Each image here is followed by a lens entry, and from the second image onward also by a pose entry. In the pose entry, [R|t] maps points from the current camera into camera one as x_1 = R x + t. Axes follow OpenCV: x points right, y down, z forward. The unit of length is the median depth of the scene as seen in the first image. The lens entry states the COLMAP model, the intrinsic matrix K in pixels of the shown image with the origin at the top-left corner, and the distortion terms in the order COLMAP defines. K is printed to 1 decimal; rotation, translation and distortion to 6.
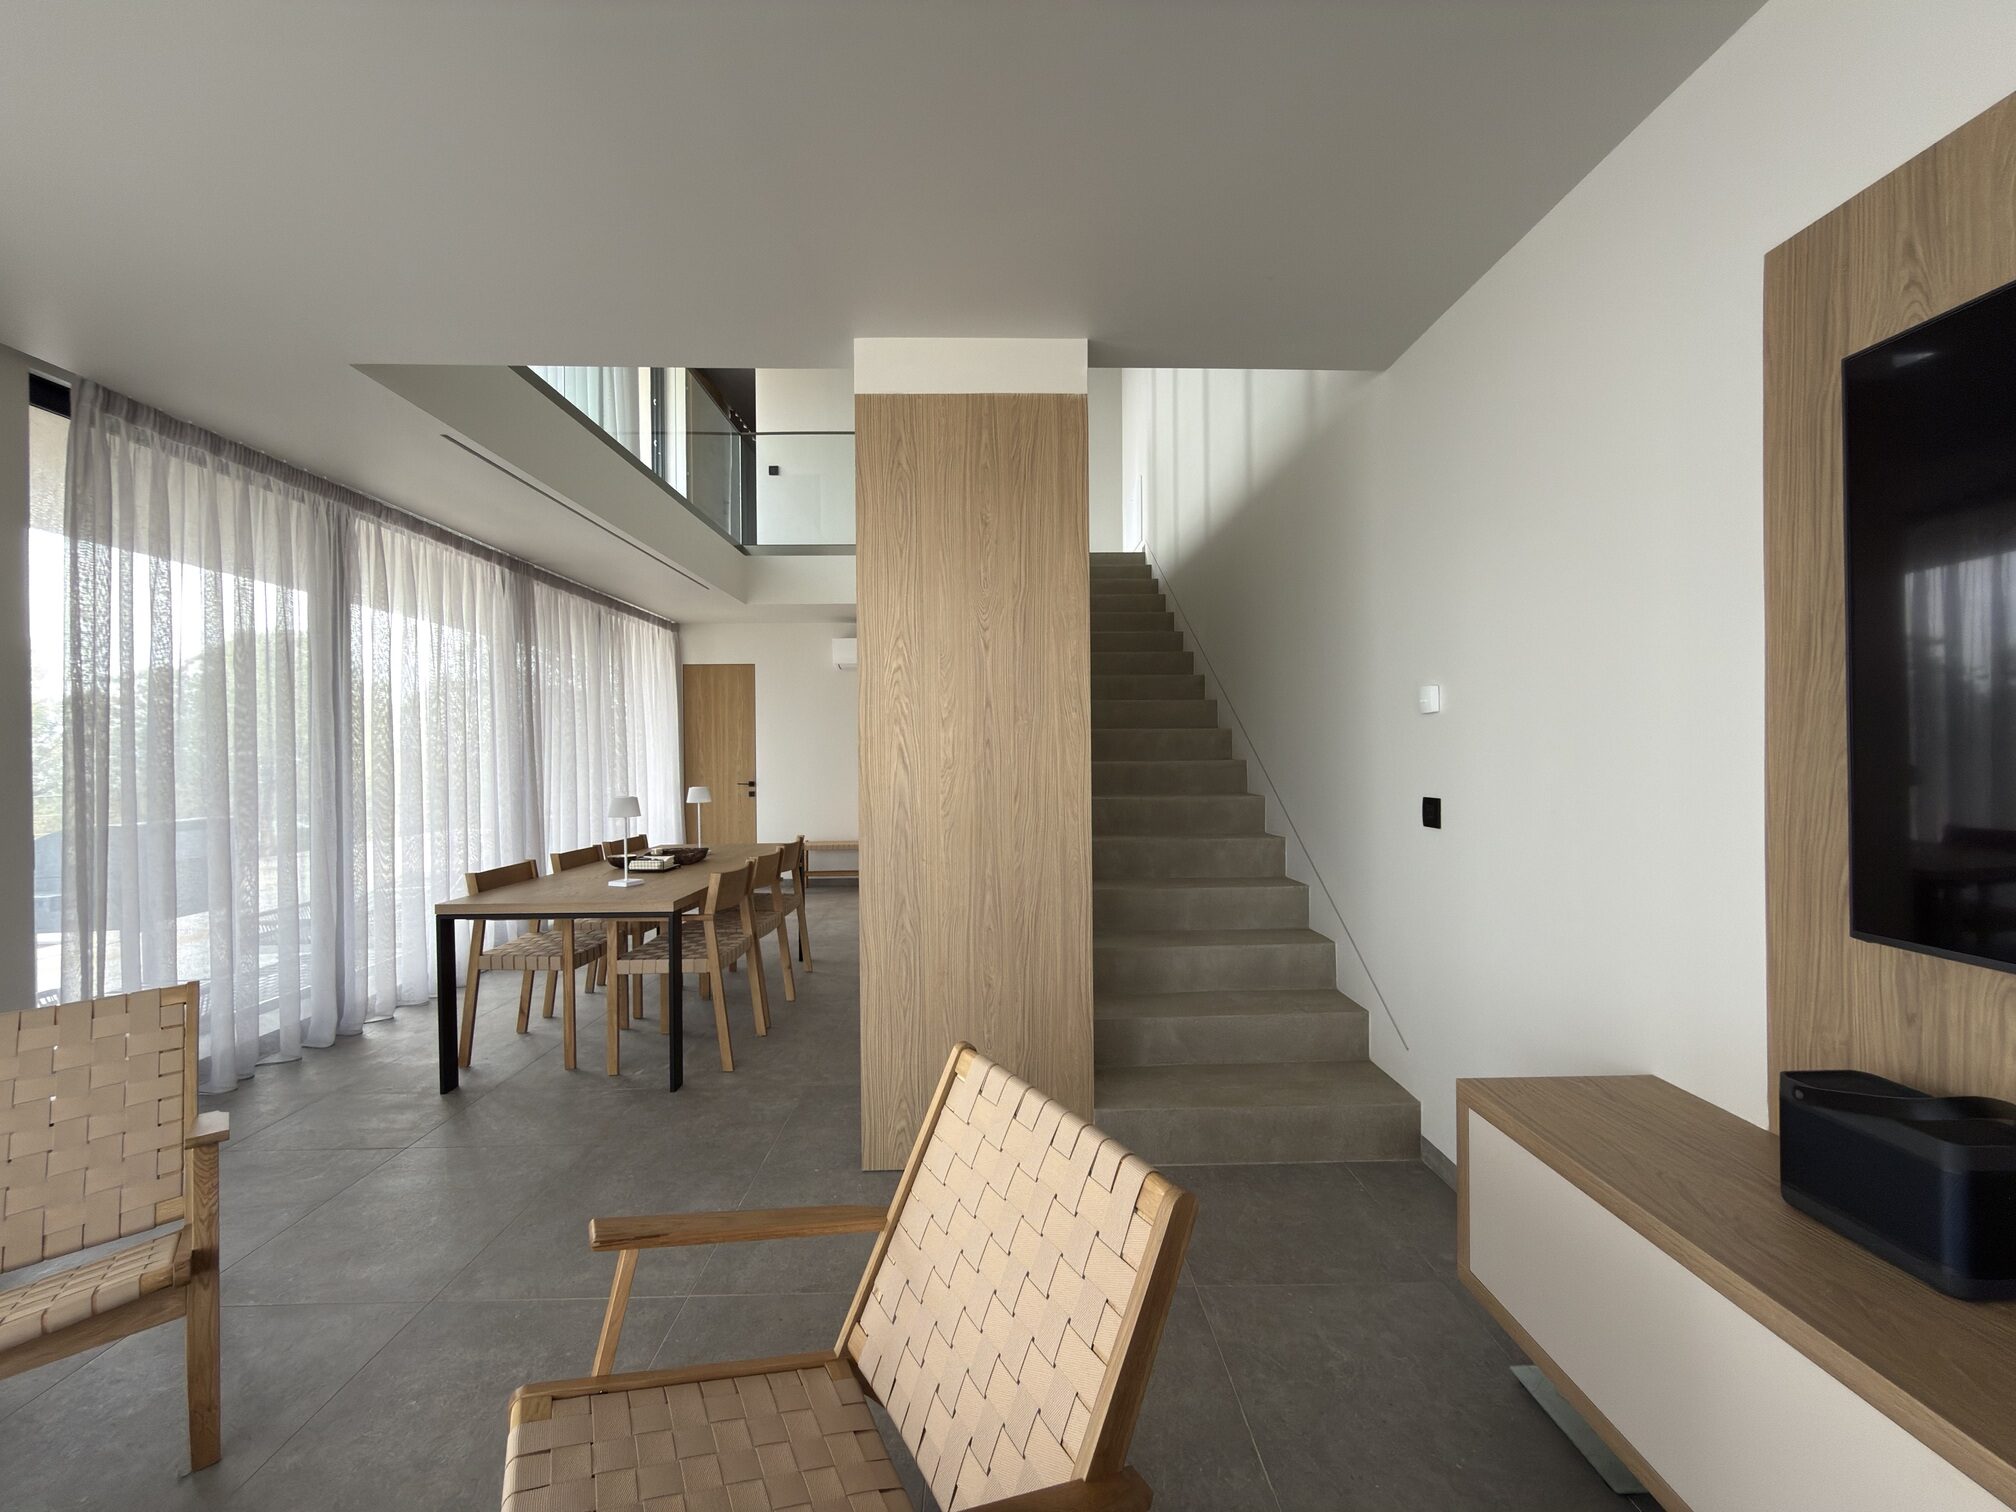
lens RADIAL K [[804.0, 0, 1005.7], [0, 804.0, 750.9], [0, 0, 1]] dist [-0.001300, 0.000116]
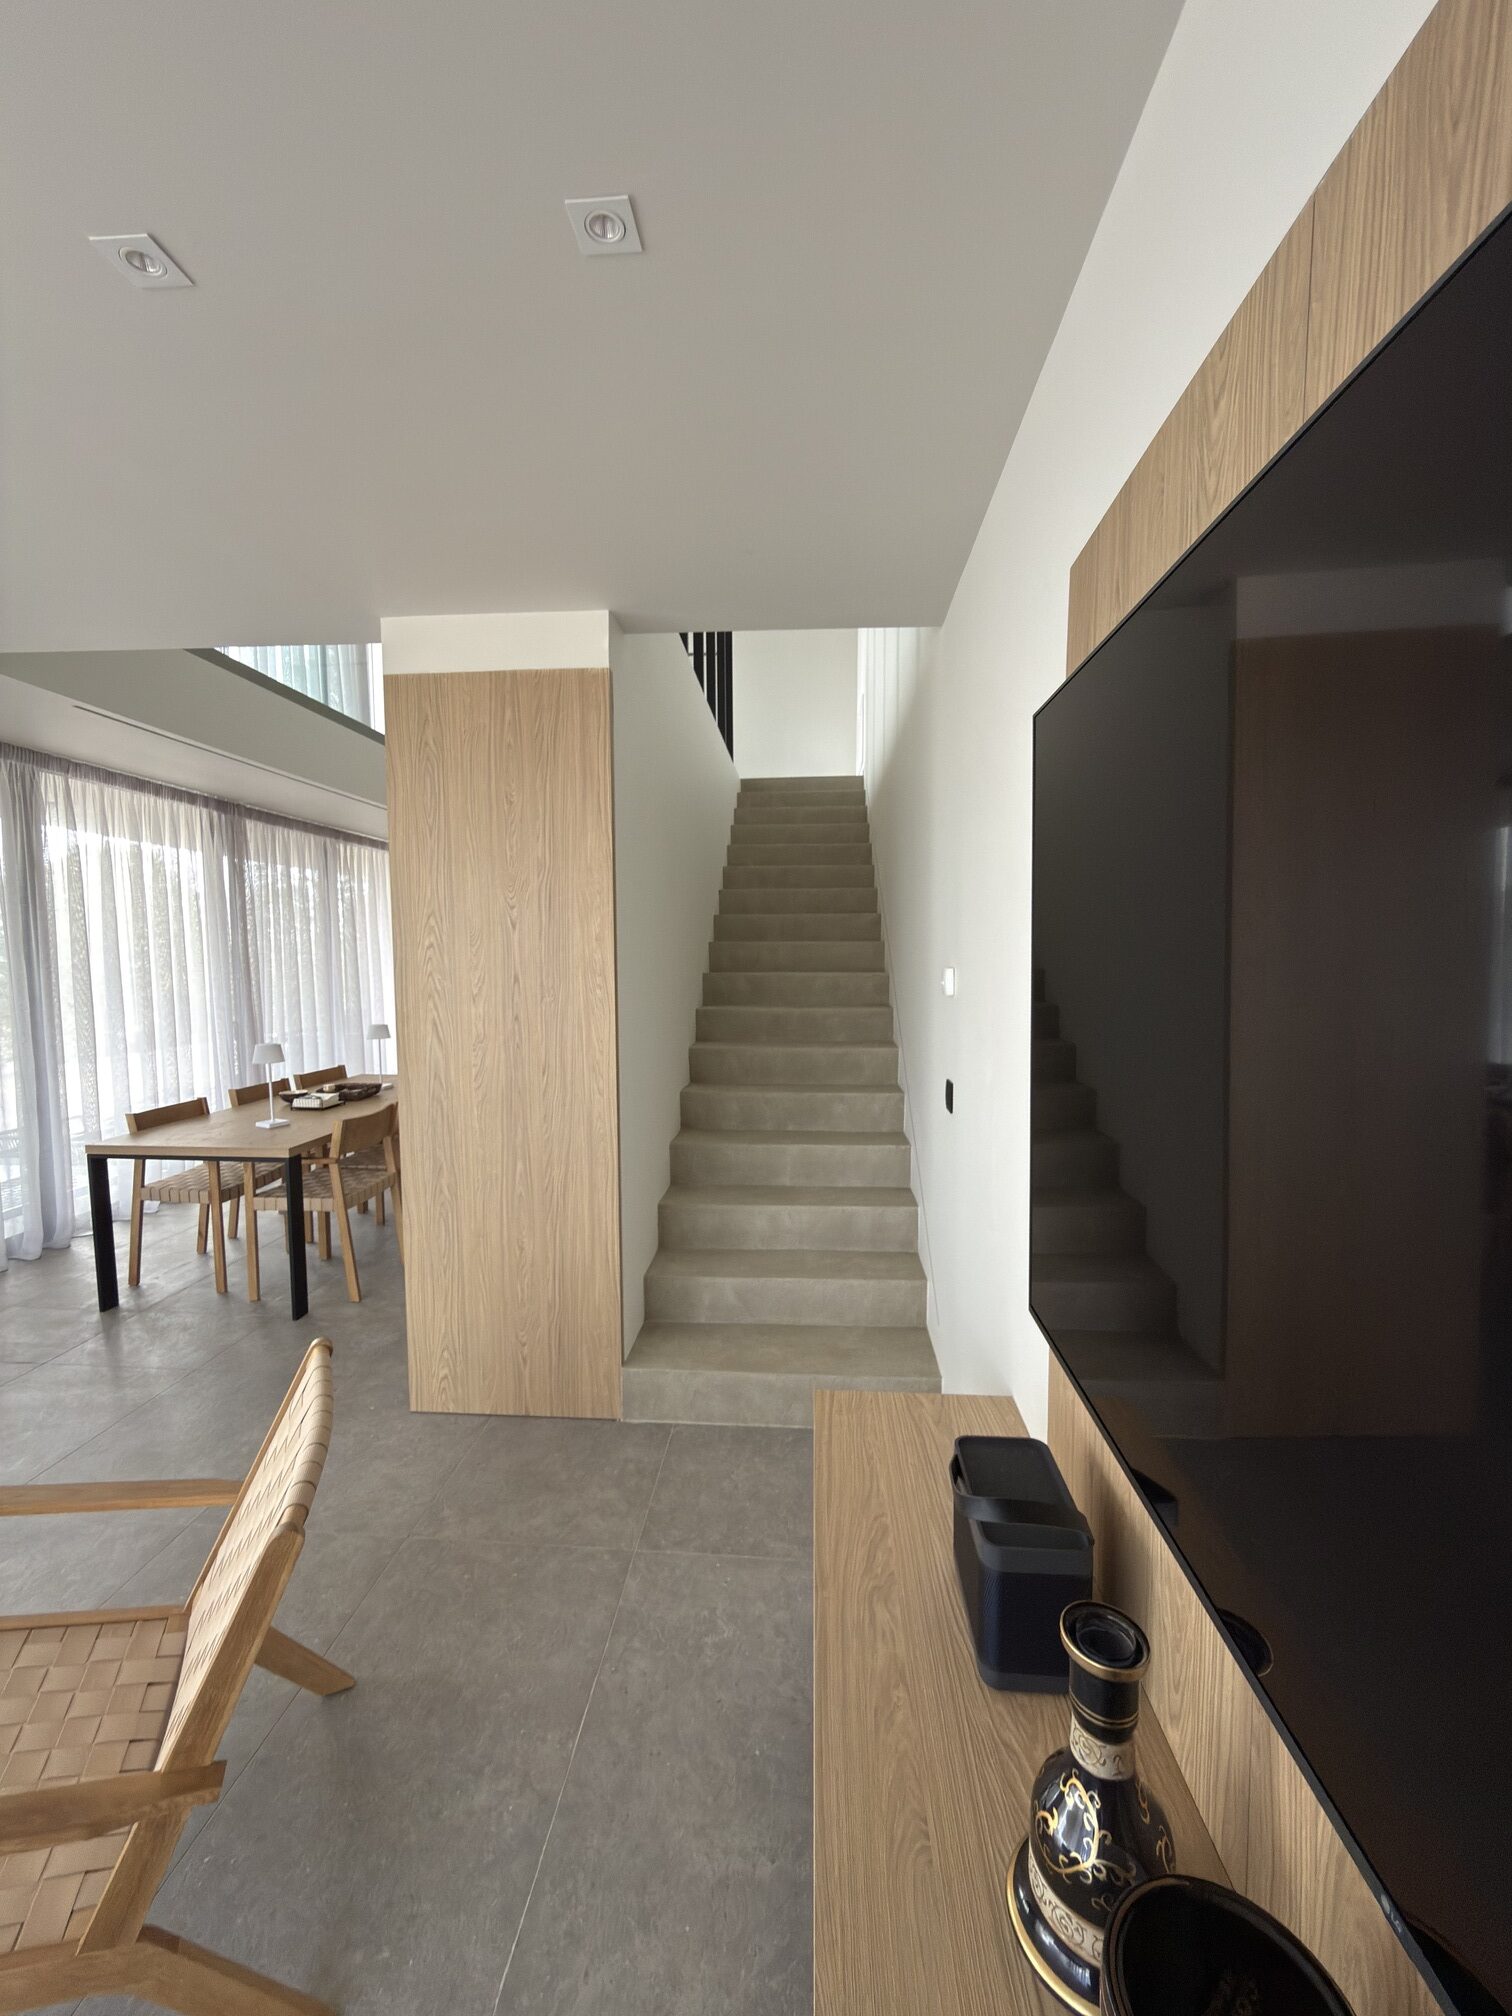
lens RADIAL K [[806.5, 0, 756.0], [0, 806.5, 1008.0], [0, 0, 1]] dist [-0.000904, 0.000031]
pose [[0.995586, 0.012322, -0.093038, 0.311212], [-0.005684, 0.997440, 0.071277, -0.081224], [0.093678, -0.070434, 0.993108, 0.003183]]
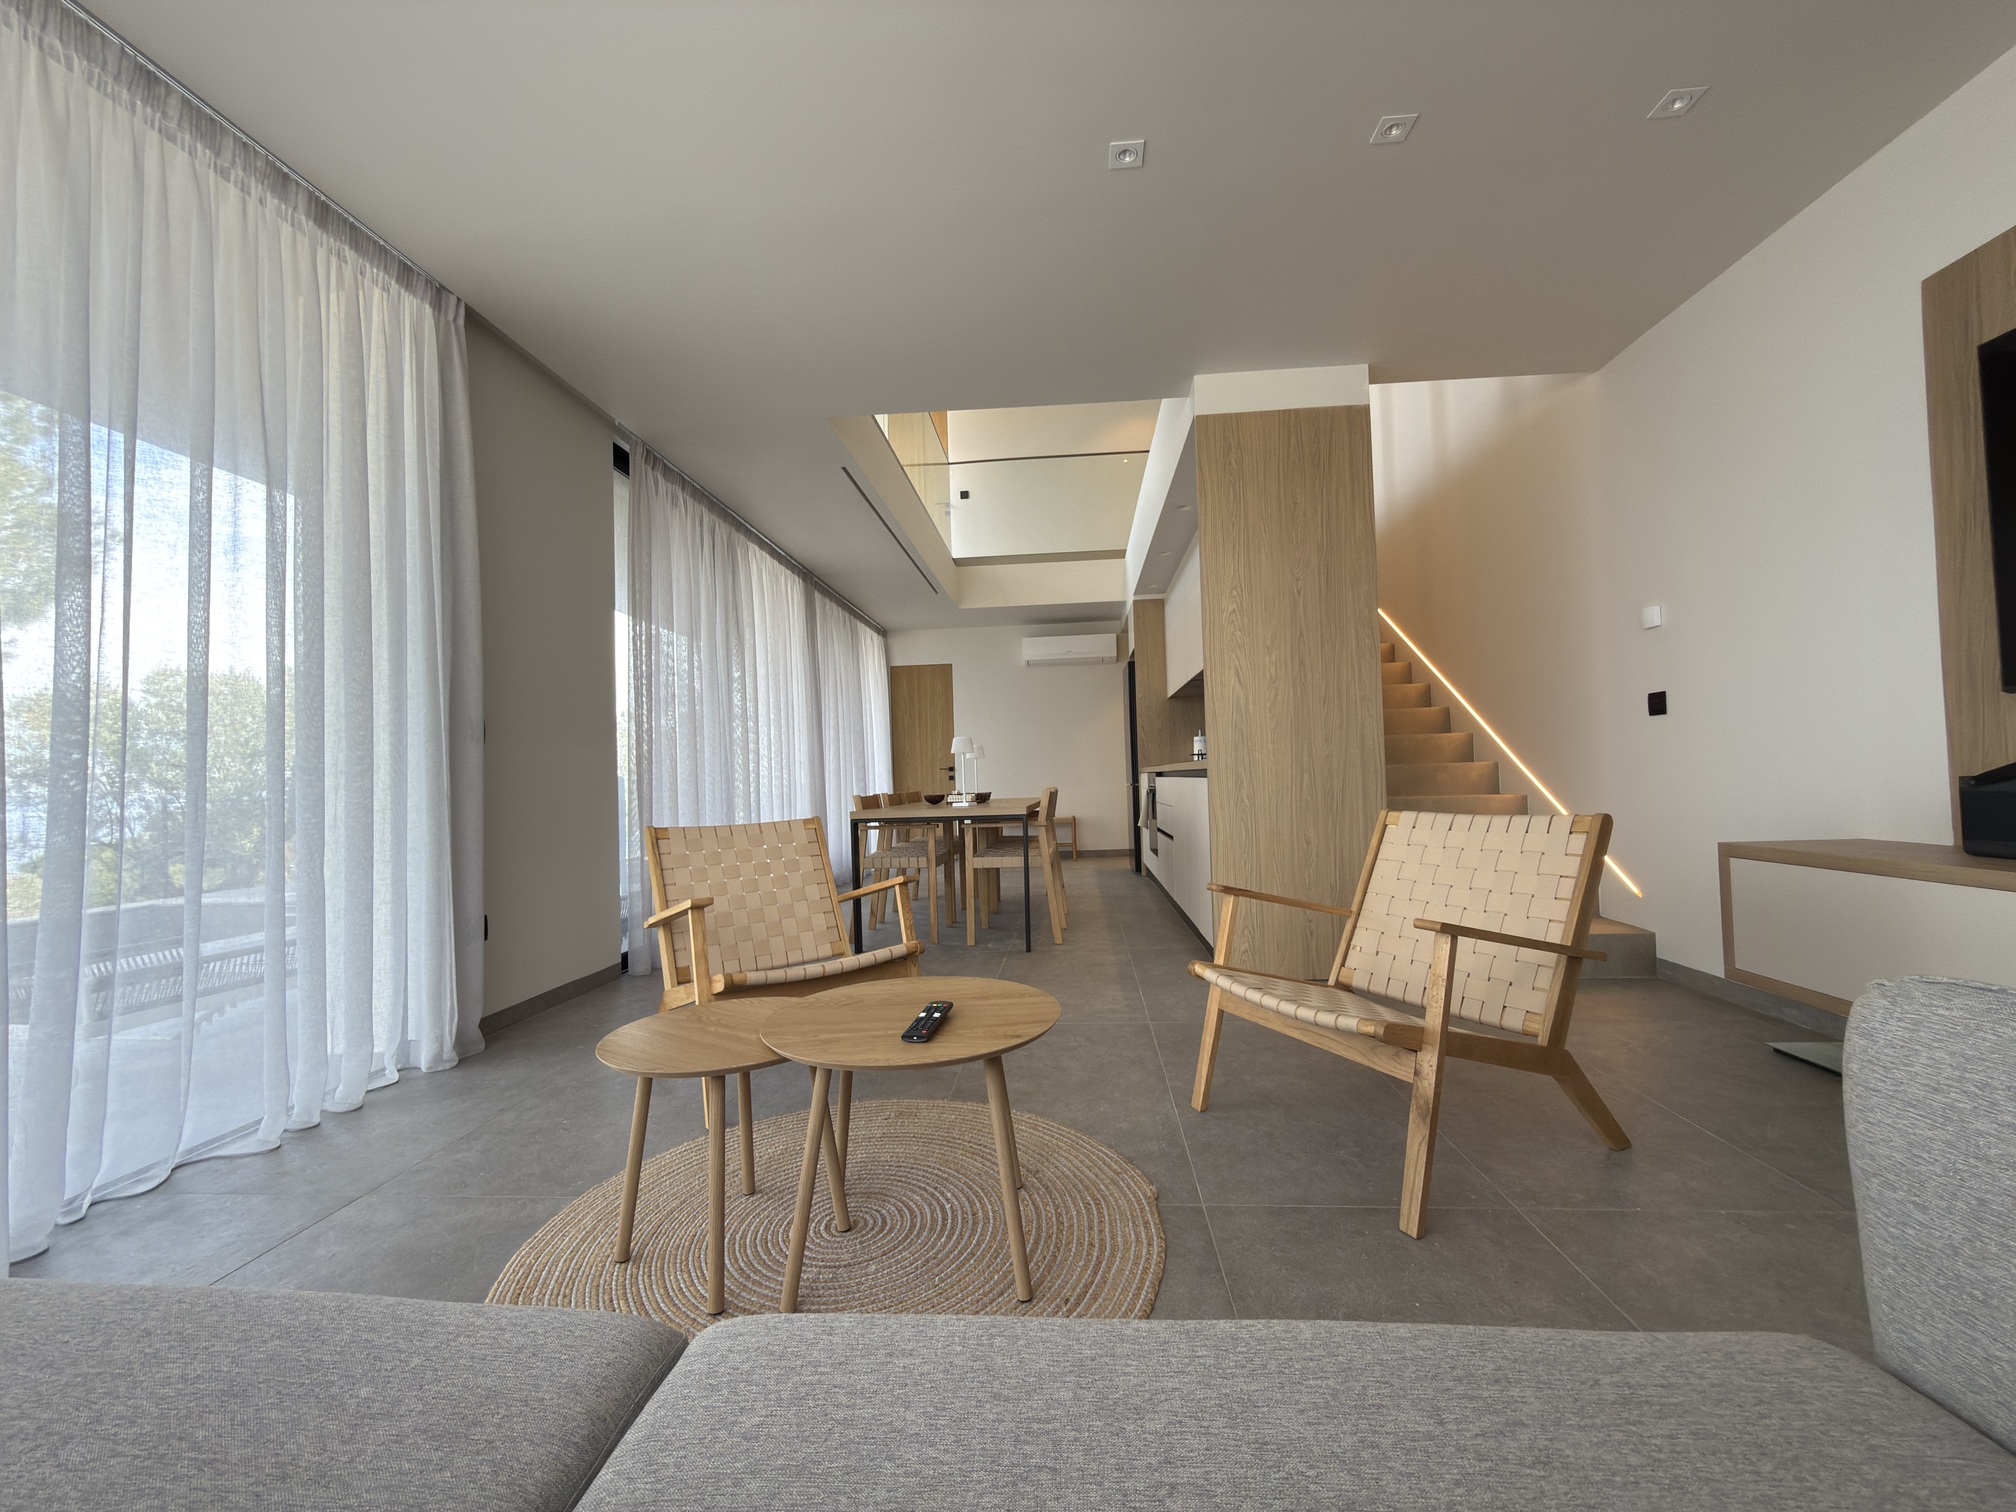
lens RADIAL K [[806.5, 0, 1008.0], [0, 806.5, 756.0], [0, 0, 1]] dist [-0.000904, 0.000031]
pose [[0.994606, -0.022845, -0.101182, -0.312752], [0.020223, 0.999435, -0.026857, 0.141833], [0.101739, 0.024666, 0.994505, -0.326729]]
